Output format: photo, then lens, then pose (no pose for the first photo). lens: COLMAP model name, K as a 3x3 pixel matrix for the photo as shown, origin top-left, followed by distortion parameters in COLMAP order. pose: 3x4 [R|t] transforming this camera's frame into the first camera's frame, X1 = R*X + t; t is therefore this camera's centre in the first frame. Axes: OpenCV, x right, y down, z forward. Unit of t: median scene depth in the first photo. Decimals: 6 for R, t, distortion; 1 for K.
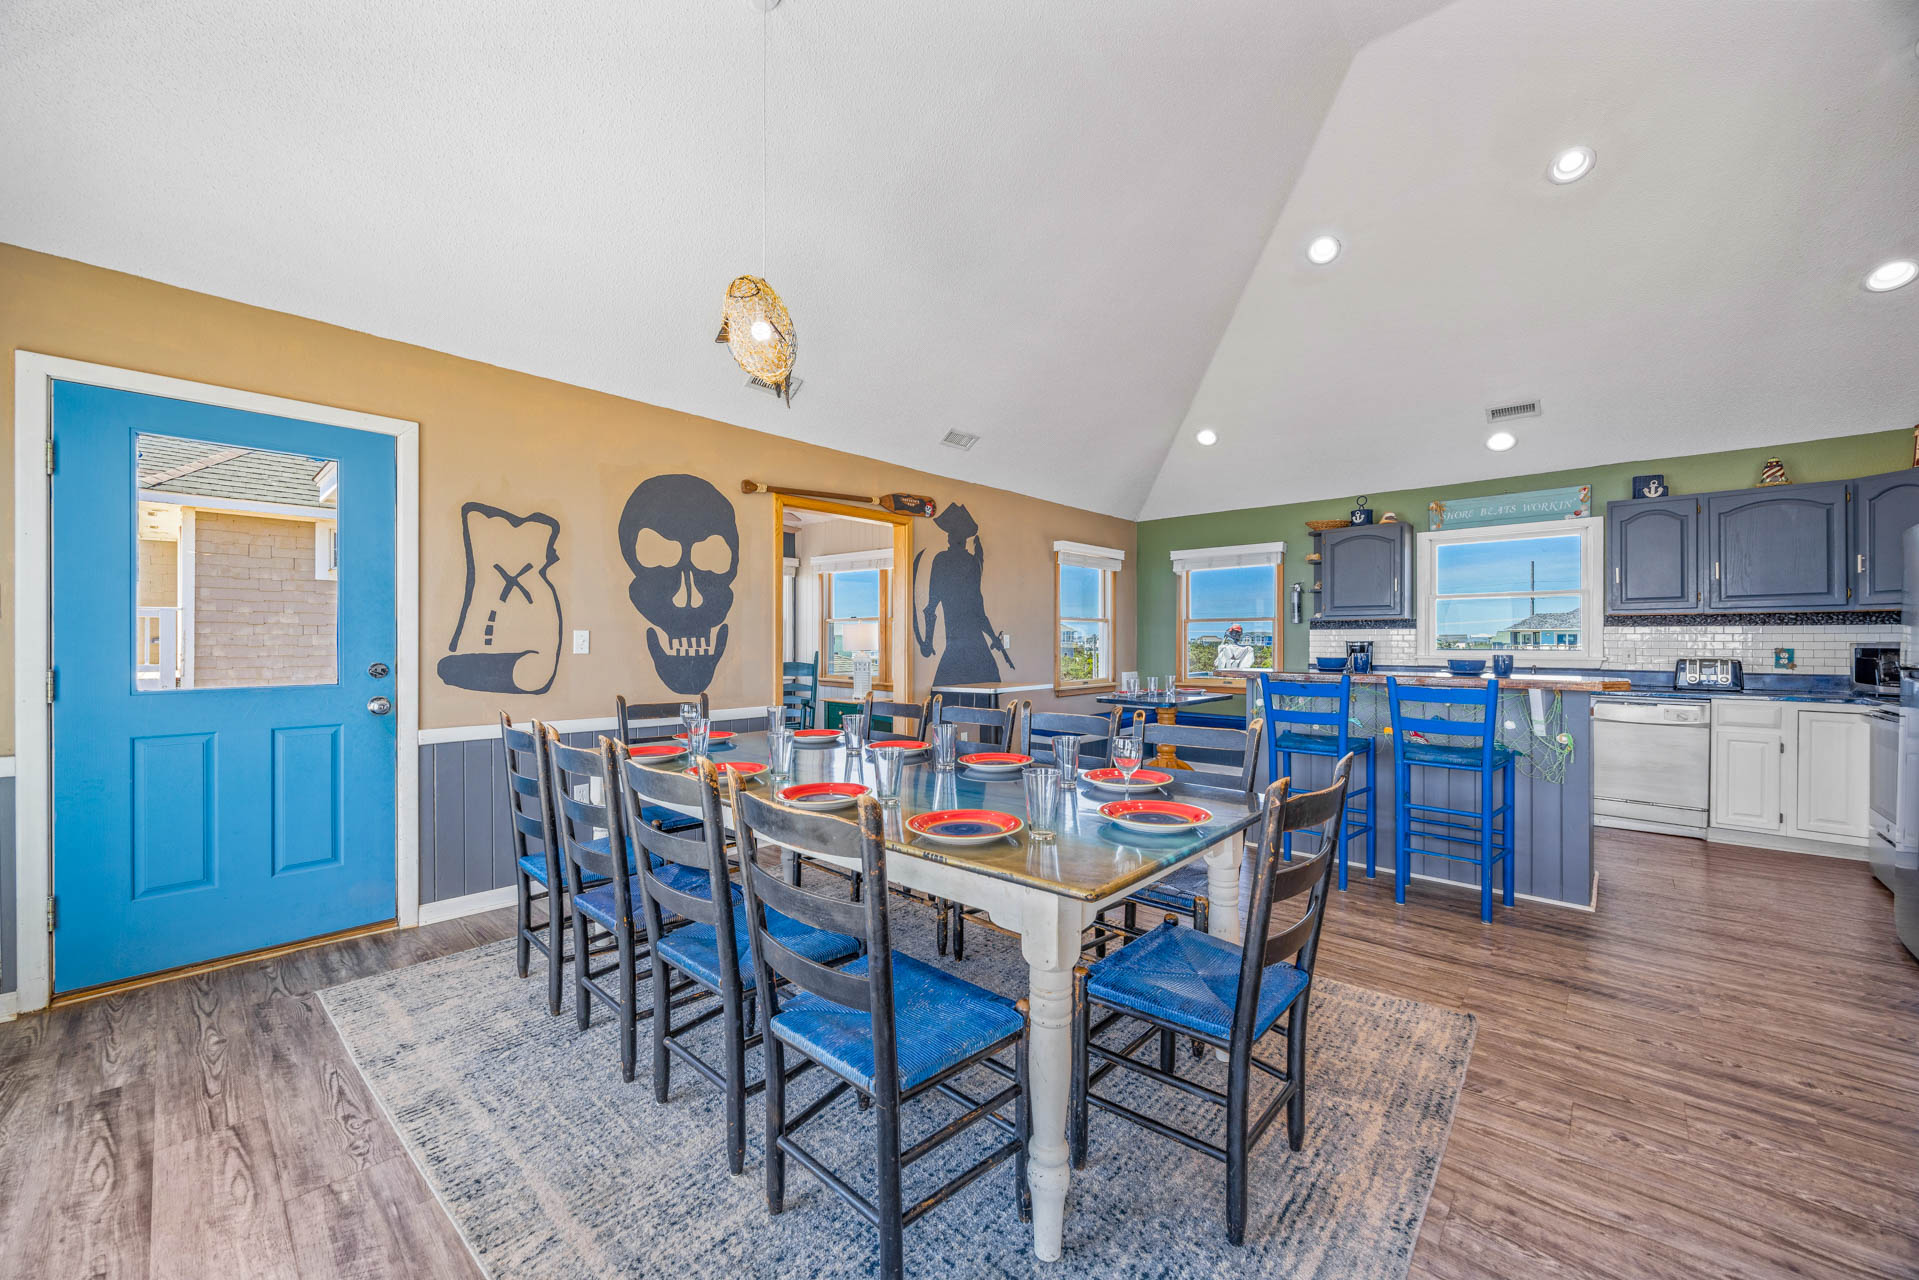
lens RADIAL K [[725.4, 0, 959.6], [0, 725.4, 641.7], [0, 0, 1]] dist [-0.000817, -0.000207]
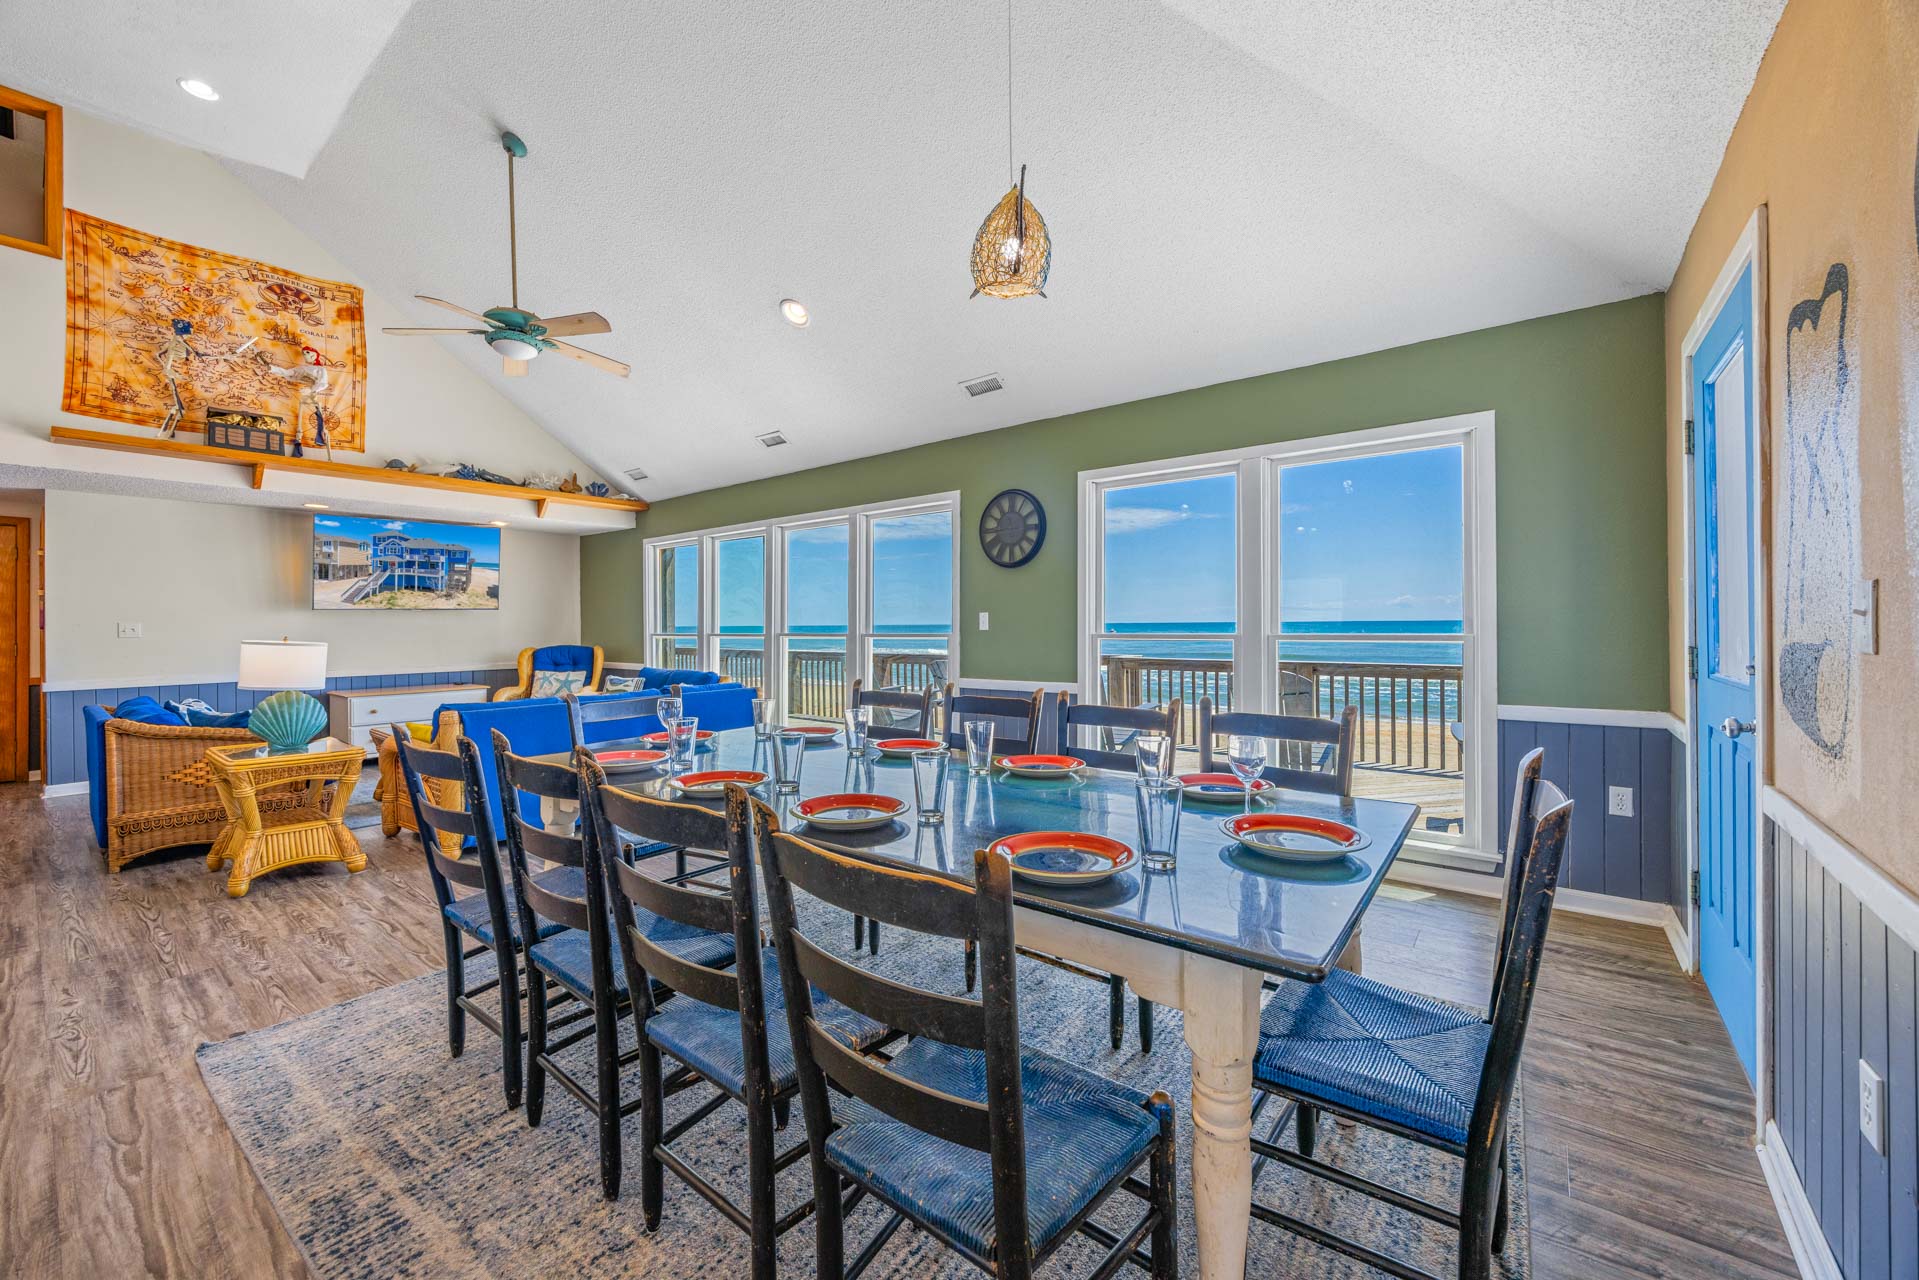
lens RADIAL K [[732.3, 0, 965.0], [0, 732.3, 624.9], [0, 0, 1]] dist [0.000203, -0.001726]
pose [[-0.996571, 0.006580, -0.082481, -0.081150], [0.006671, 0.999977, -0.000831, 0.002107], [0.082474, -0.001379, -0.996592, 1.001404]]
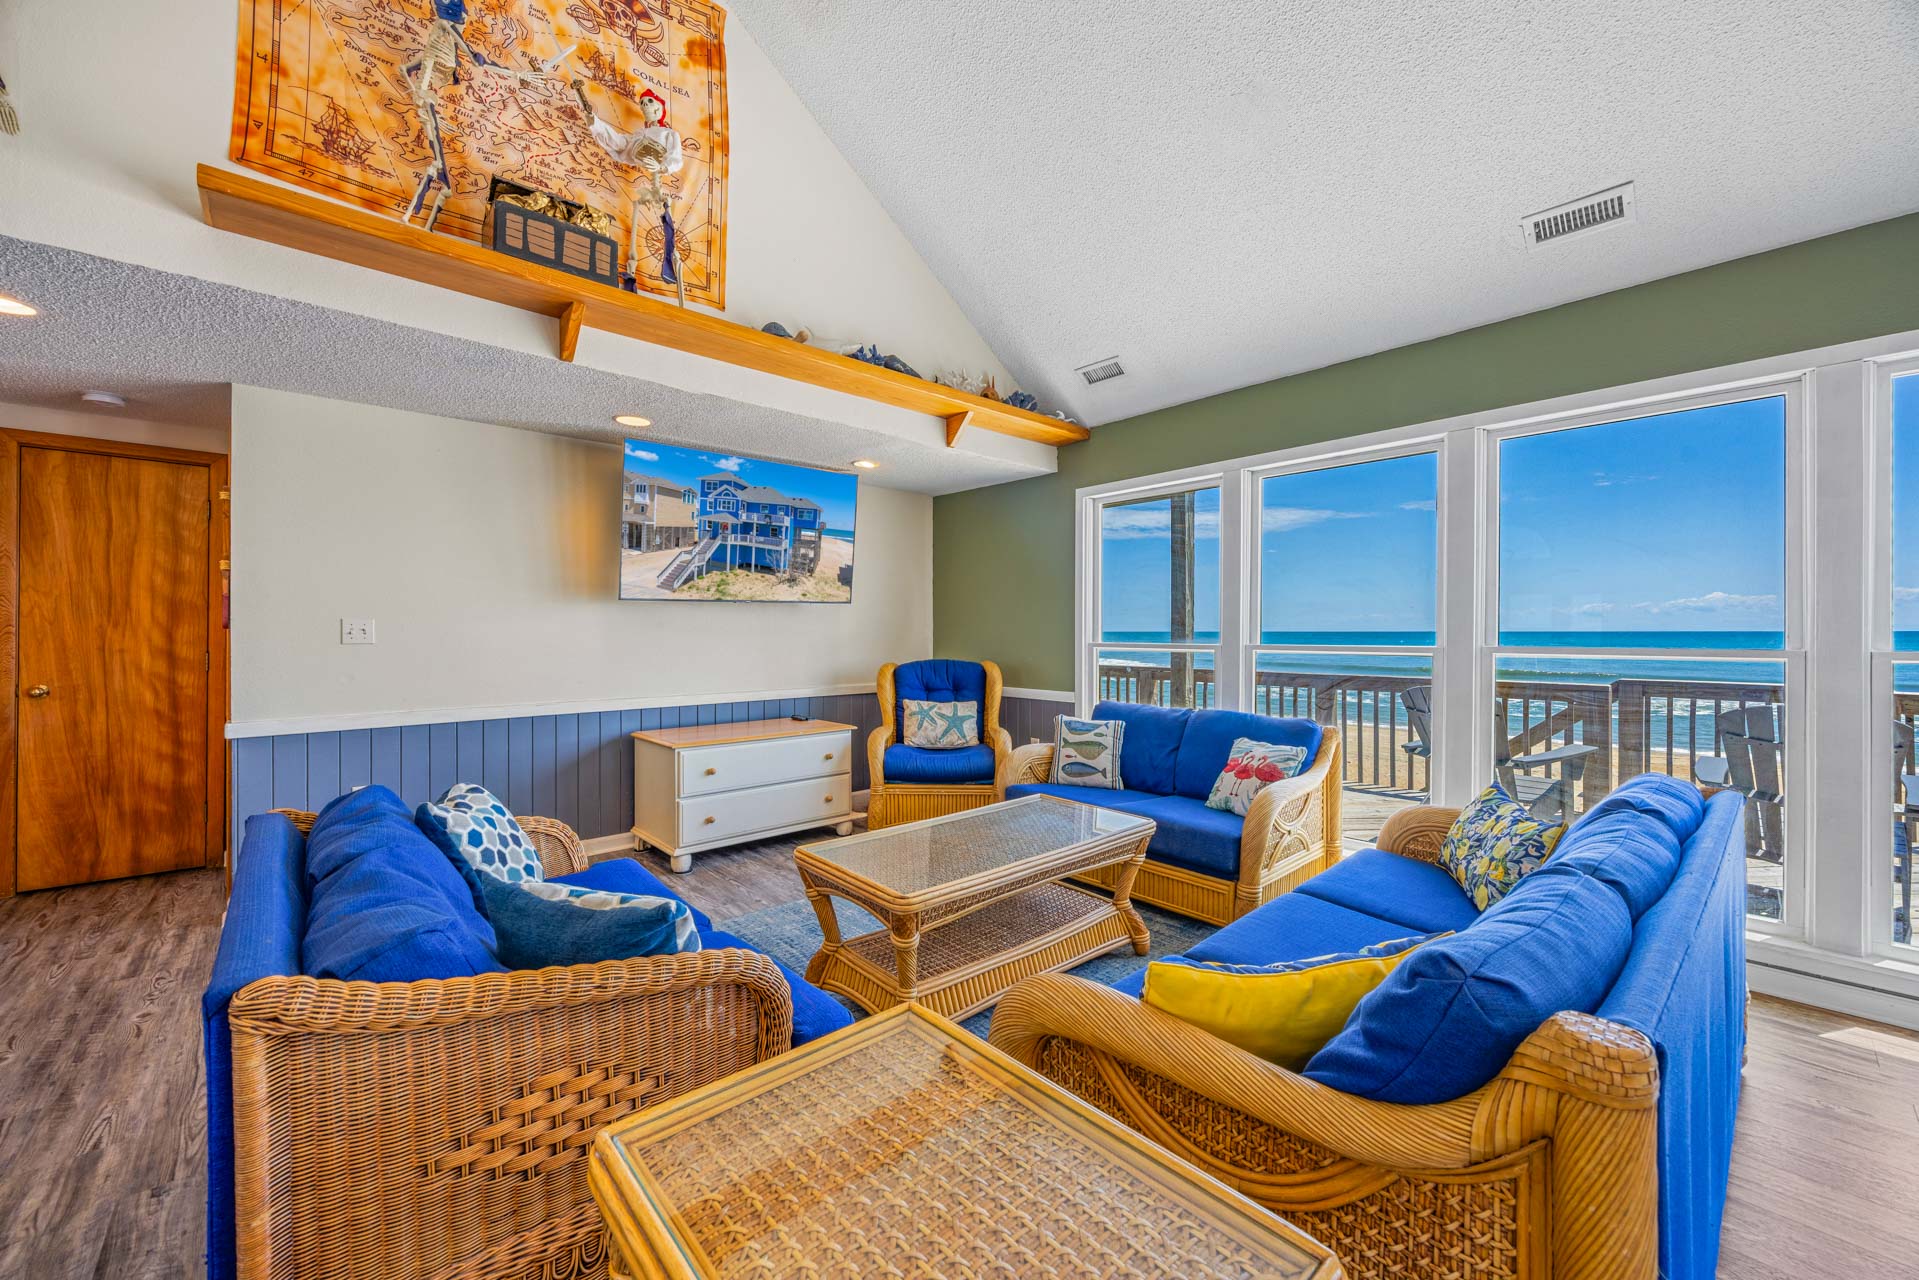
lens RADIAL K [[729.5, 0, 963.2], [0, 729.5, 632.2], [0, 0, 1]] dist [-0.000921, -0.000467]
pose [[-0.996015, -0.002172, 0.089154, 0.560396], [-0.002224, 0.999997, -0.000483, 0.000874], [-0.089153, -0.000680, -0.996018, 0.322703]]
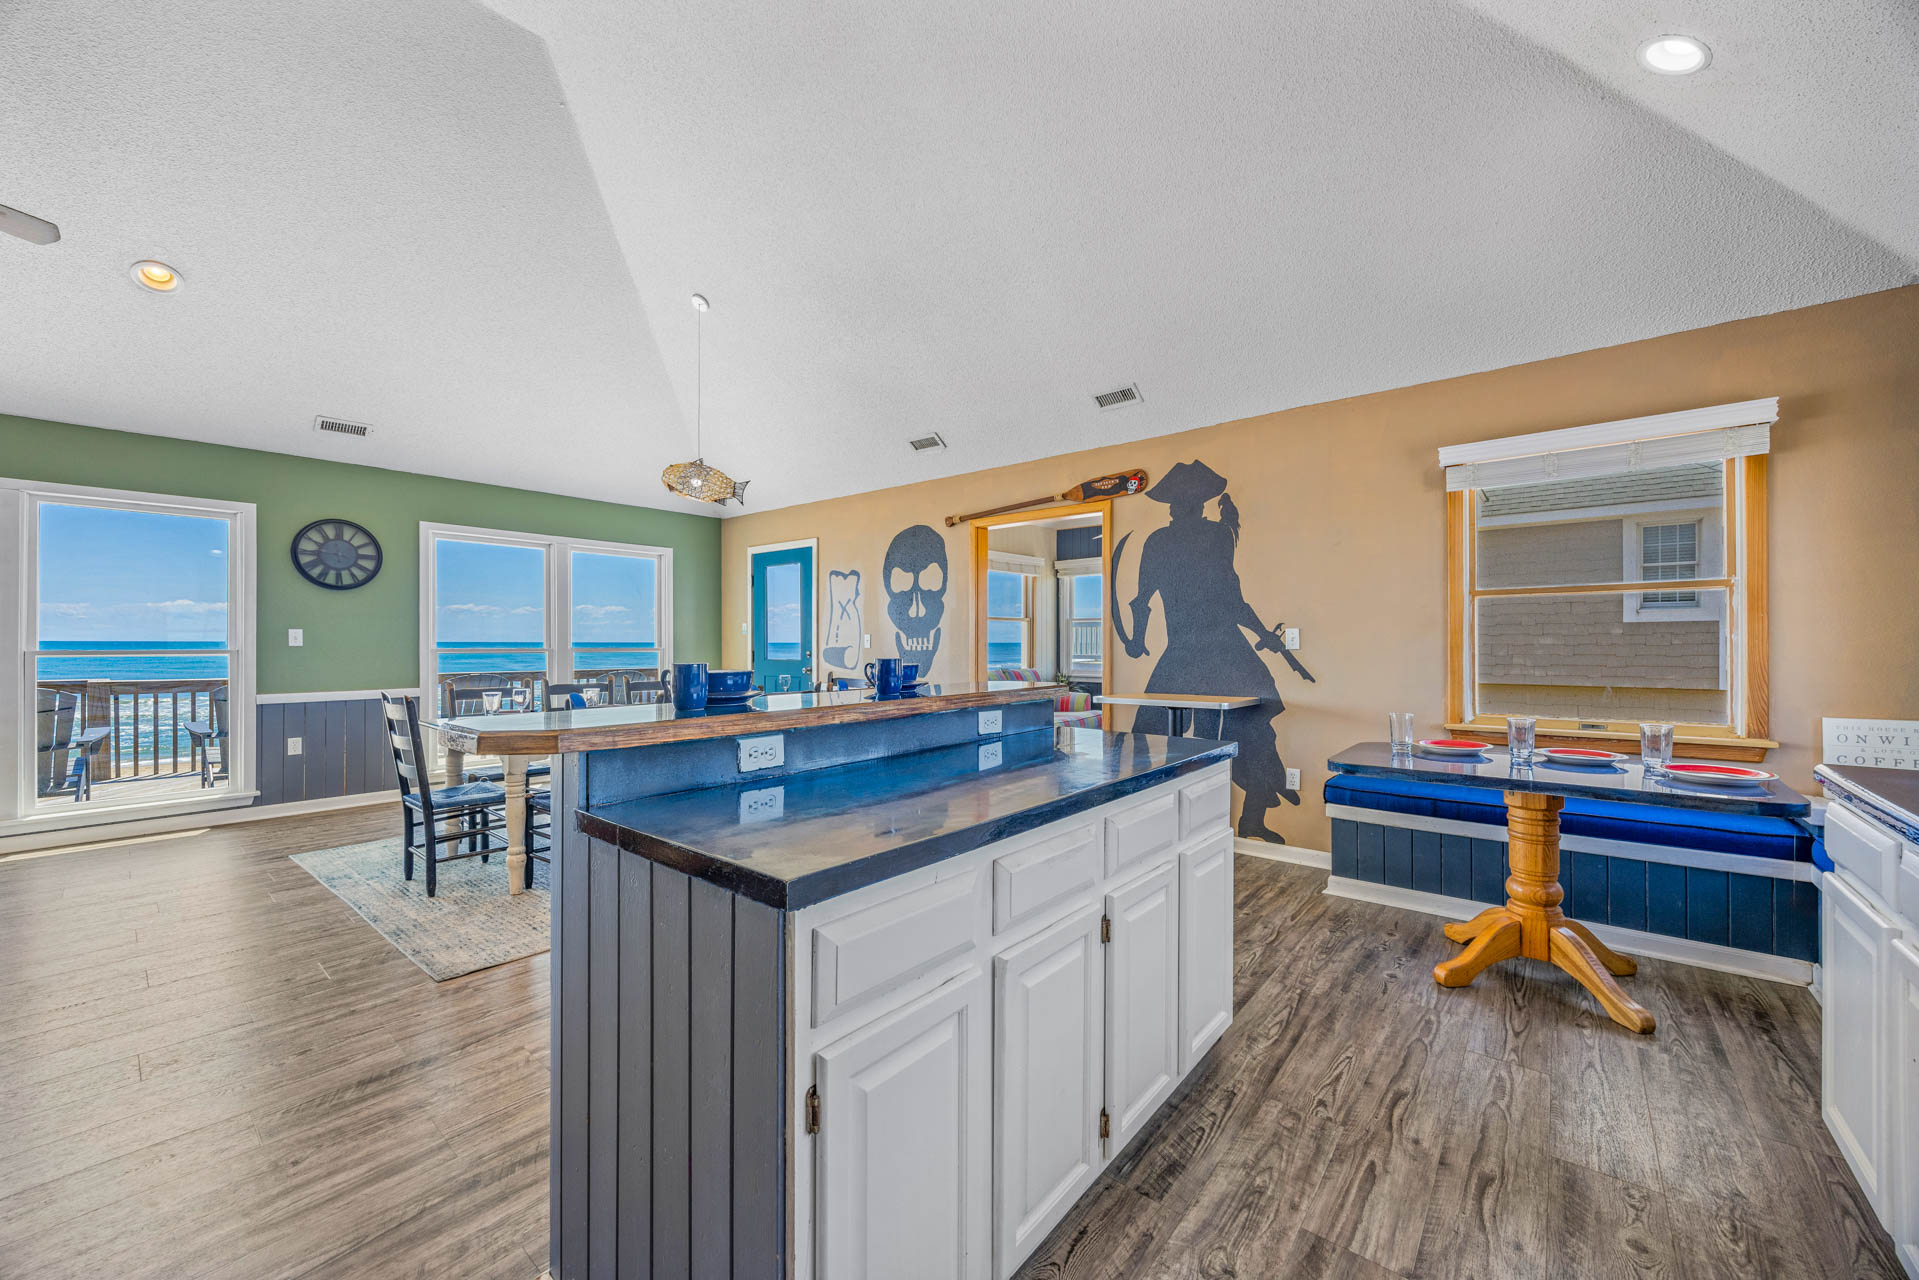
lens RADIAL K [[729.9, 0, 951.0], [0, 729.9, 643.3], [0, 0, 1]] dist [-0.001189, -0.000549]
pose [[0.040487, -0.000883, -0.999180, 0.941057], [0.001803, 0.999998, -0.000810, 0.005409], [0.999178, -0.001768, 0.040489, 0.877354]]
